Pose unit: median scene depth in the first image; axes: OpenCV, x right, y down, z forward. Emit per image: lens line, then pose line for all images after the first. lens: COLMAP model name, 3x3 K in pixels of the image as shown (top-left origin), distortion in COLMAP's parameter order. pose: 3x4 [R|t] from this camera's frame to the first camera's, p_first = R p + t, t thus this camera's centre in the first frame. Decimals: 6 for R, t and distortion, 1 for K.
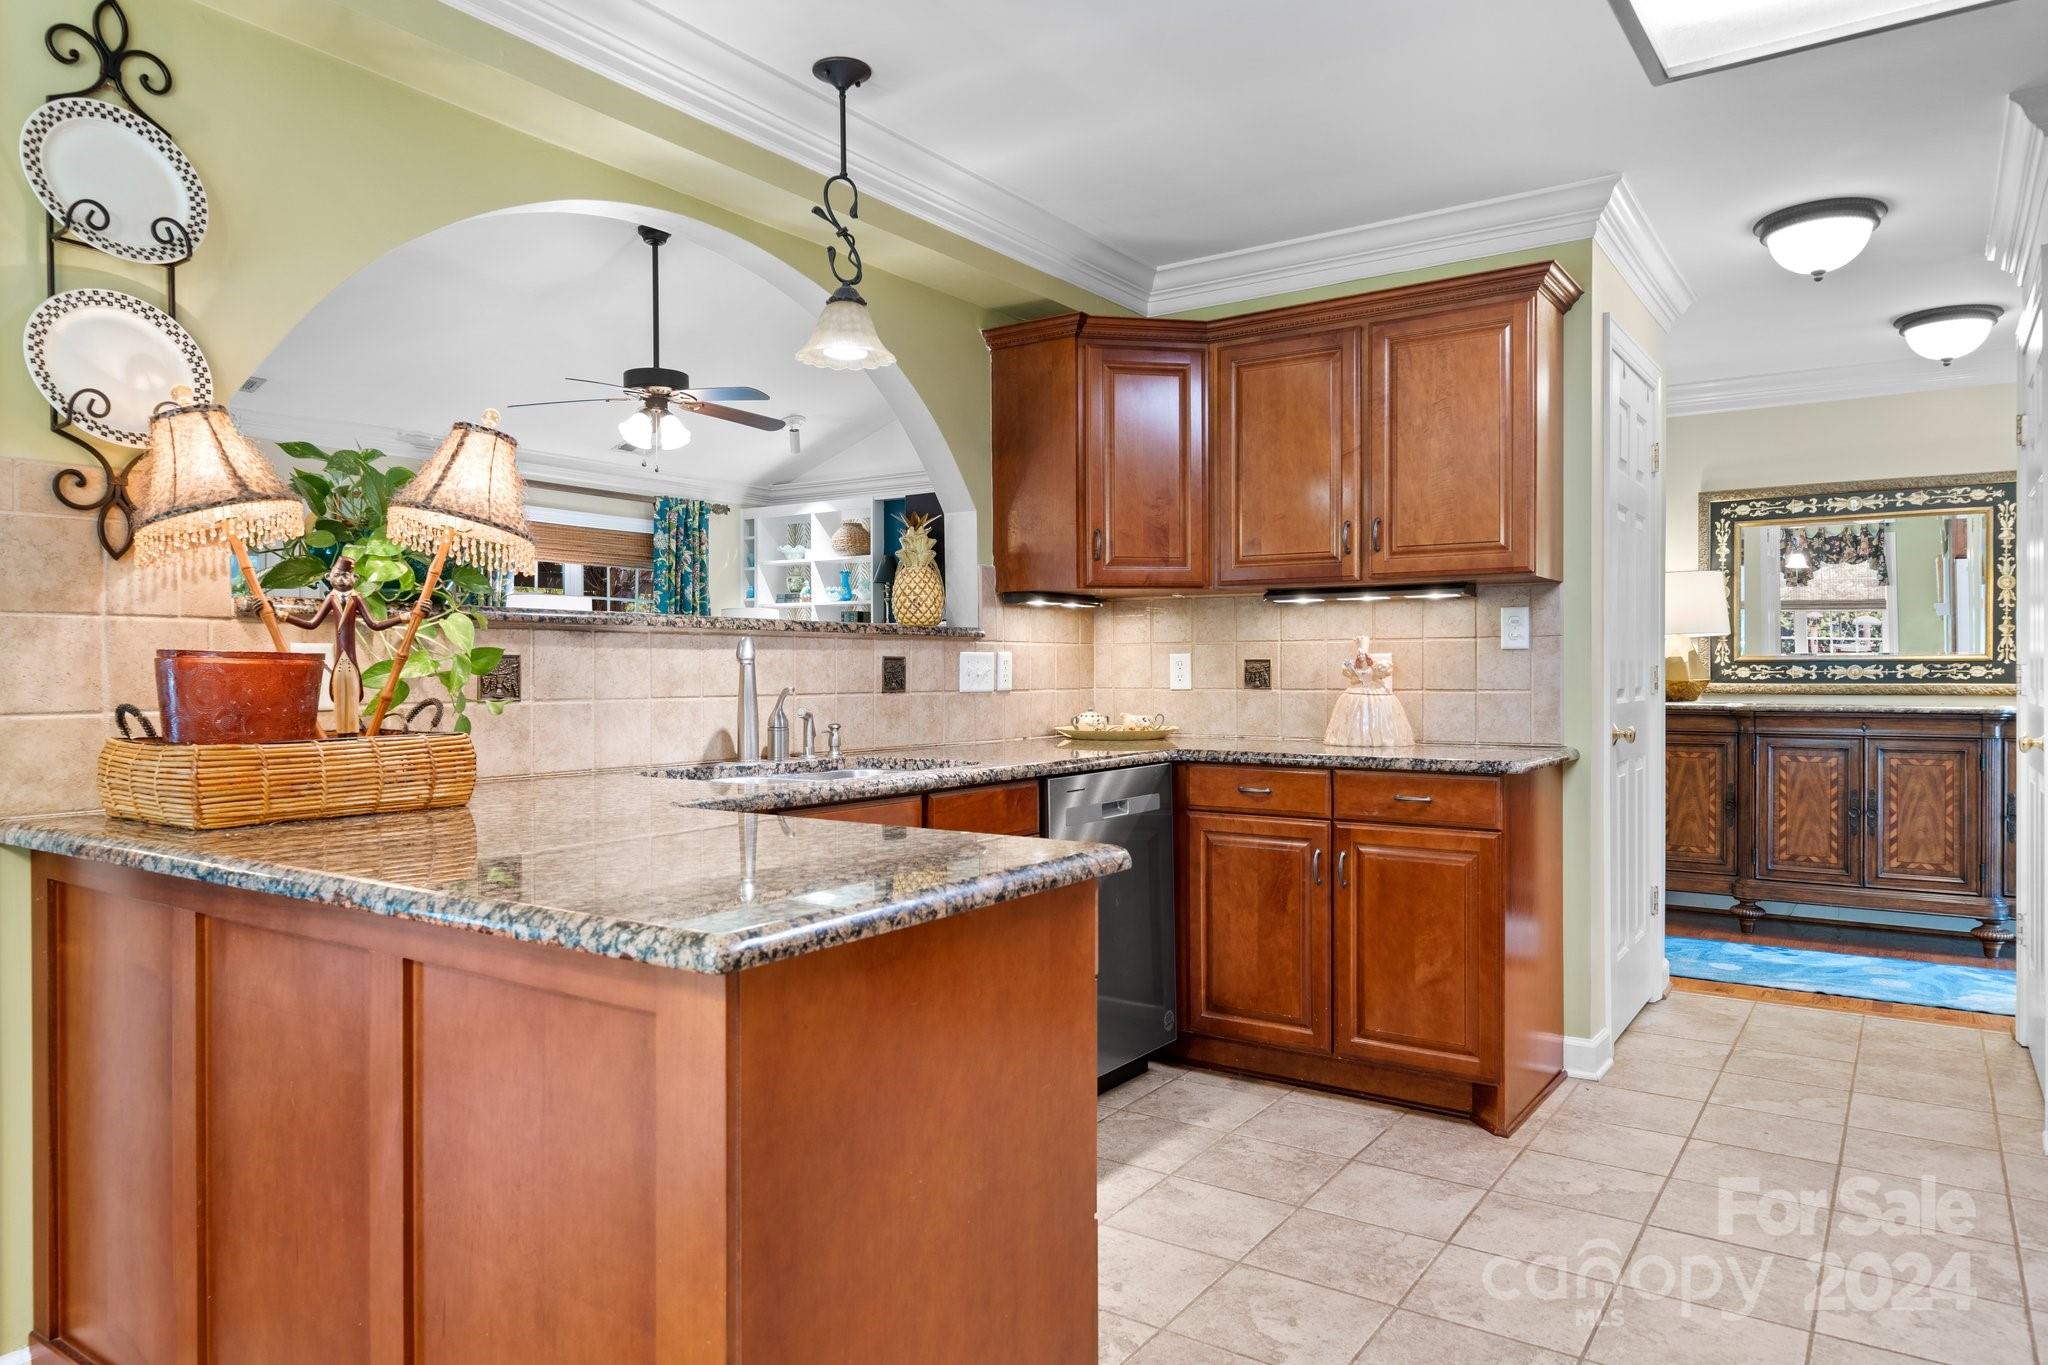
lens RADIAL K [[1274.4, 0, 1024.0], [0, 1274.4, 682.5], [0, 0, 1]] dist [-0.005338, -0.003608]
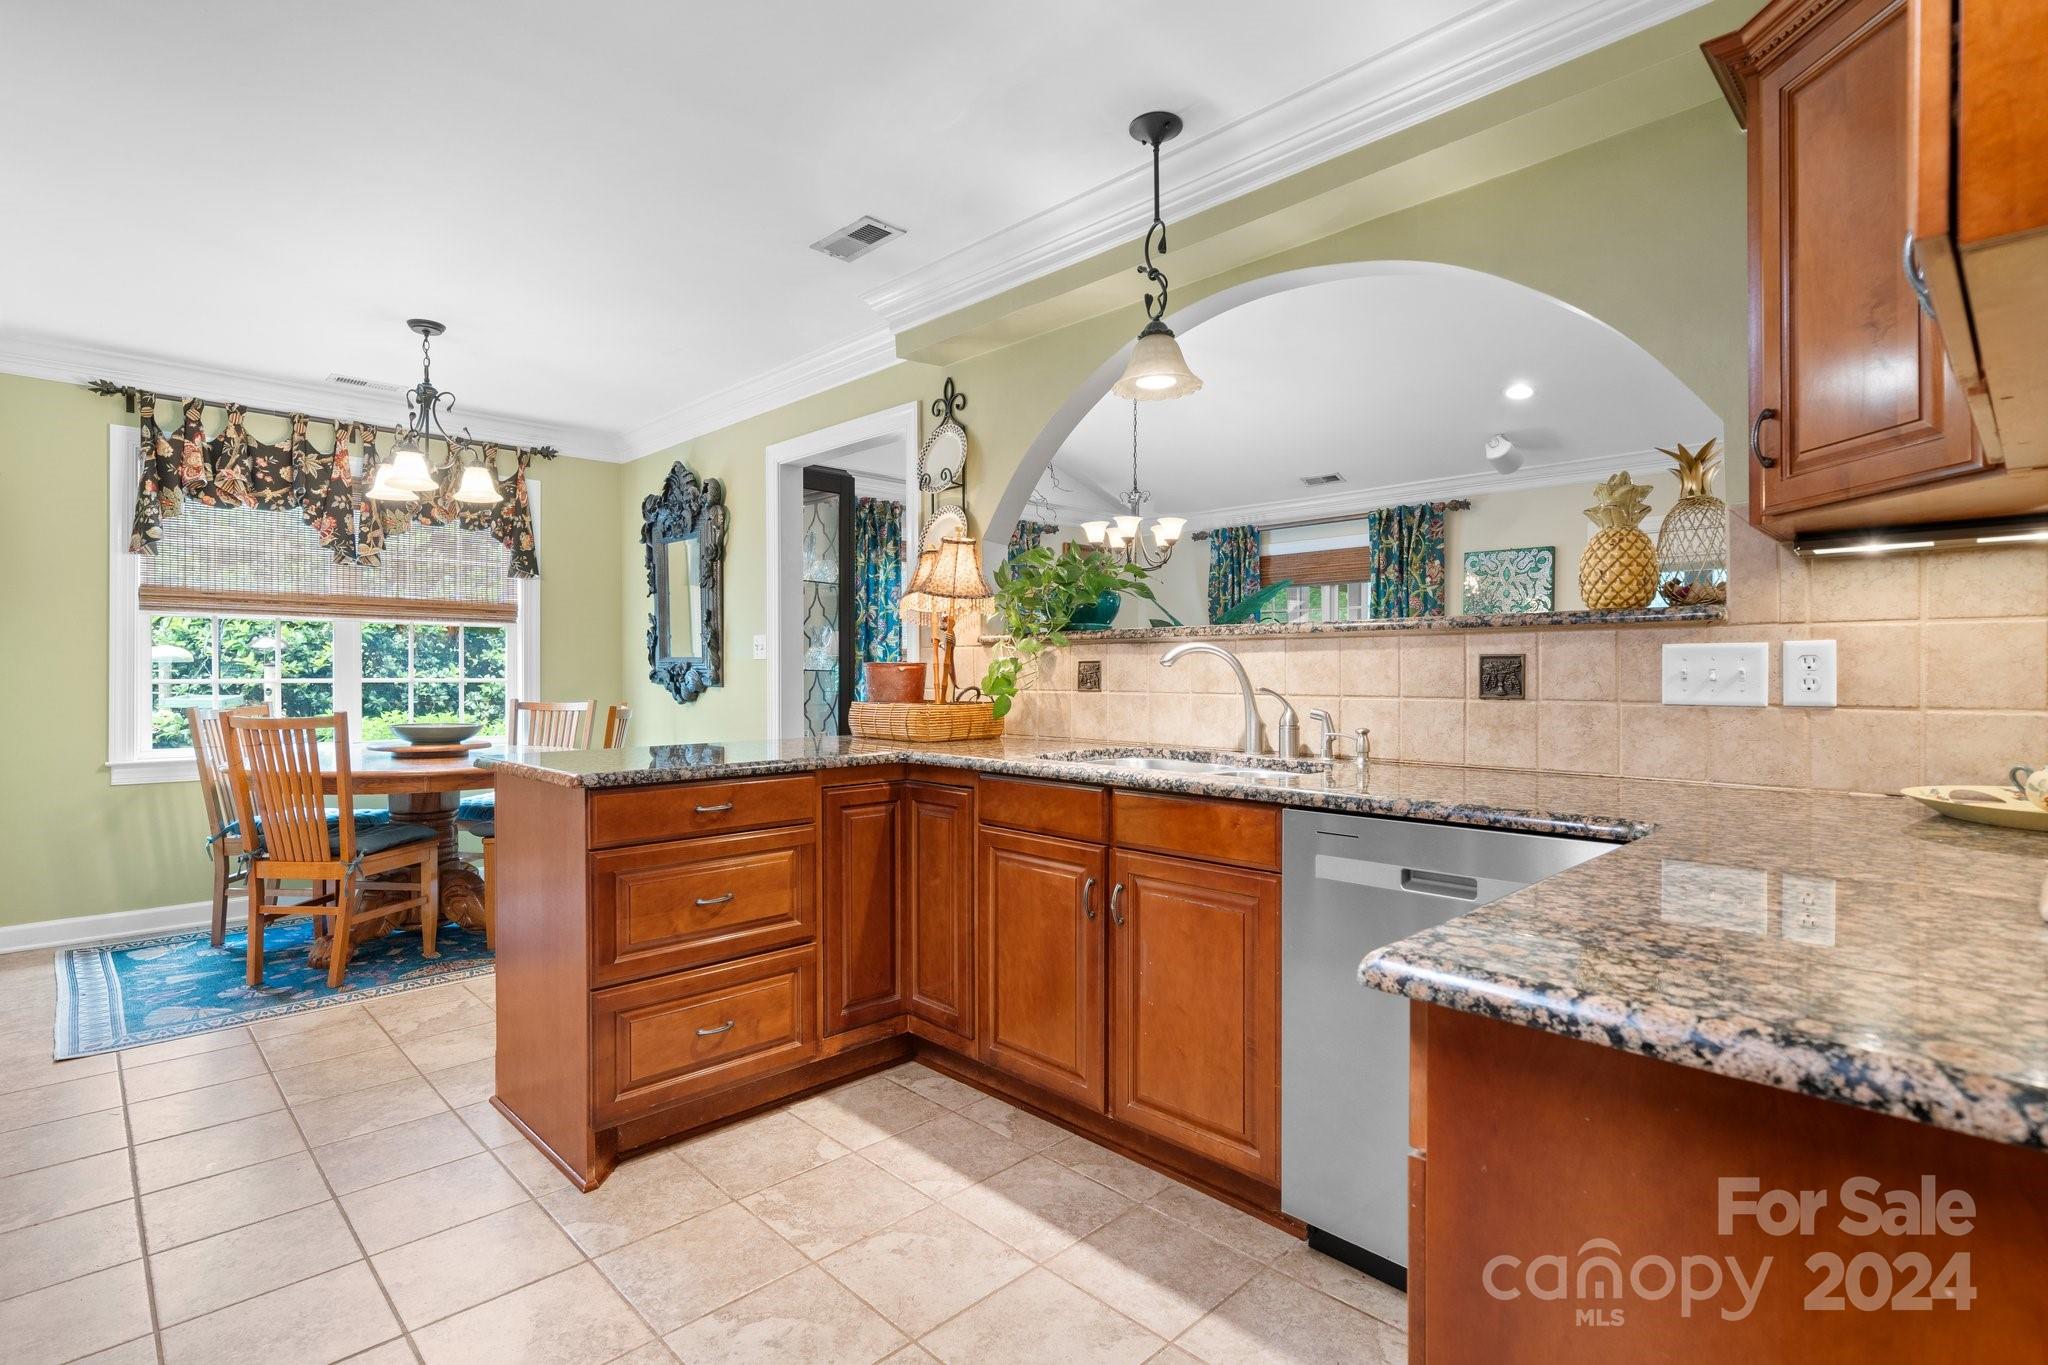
lens RADIAL K [[983.2, 0, 1024.0], [0, 983.2, 682.5], [0, 0, 1]] dist [-0.000452, 0.000184]
pose [[-0.189830, 0.011264, -0.981752, 0.679988], [-0.010196, 0.999858, 0.013443, -0.009408], [0.981764, 0.012562, -0.189688, 0.996272]]
